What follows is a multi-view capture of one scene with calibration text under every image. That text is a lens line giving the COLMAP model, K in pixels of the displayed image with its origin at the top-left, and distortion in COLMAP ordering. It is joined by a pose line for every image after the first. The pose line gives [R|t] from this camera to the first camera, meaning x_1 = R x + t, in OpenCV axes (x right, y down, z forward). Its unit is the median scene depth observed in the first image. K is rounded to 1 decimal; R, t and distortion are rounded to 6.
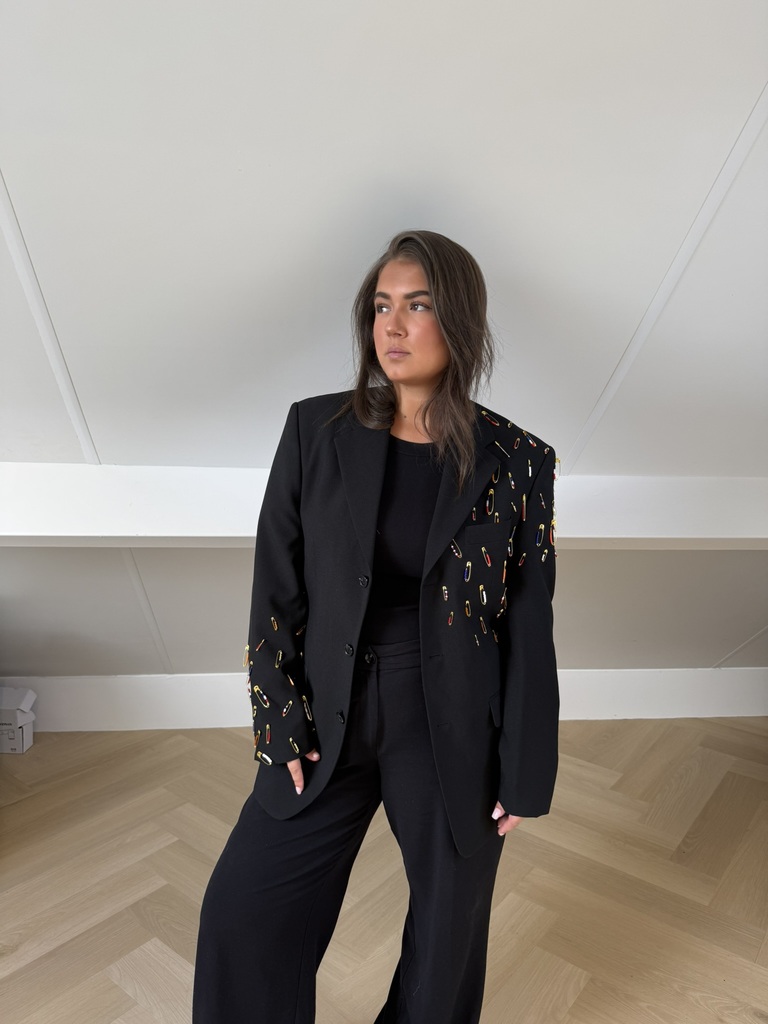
lens RADIAL K [[718.3, 0, 378.3], [0, 718.3, 509.7], [0, 0, 1]] dist [-0.017628, 0.001146]
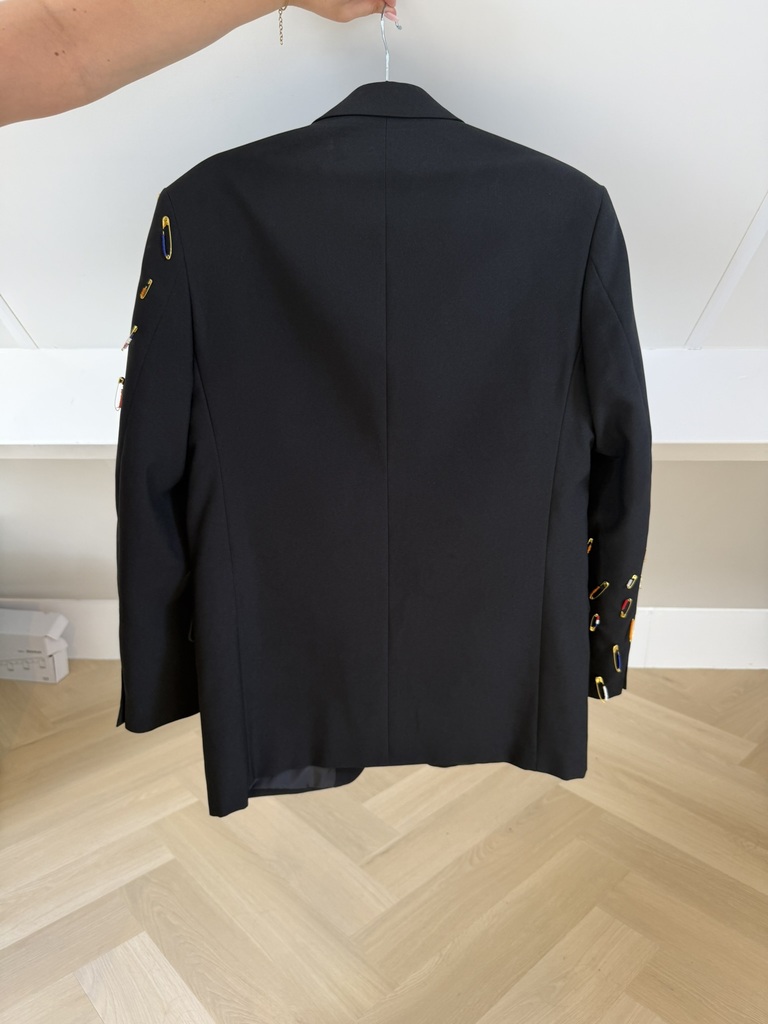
lens RADIAL K [[718.3, 0, 381.8], [0, 718.3, 510.9], [0, 0, 1]] dist [-0.017628, 0.001146]
pose [[0.986966, 0.010974, -0.160553, 0.077334], [0.010318, 0.991304, 0.131187, 0.009669], [0.160596, -0.131133, 0.978270, 0.268729]]
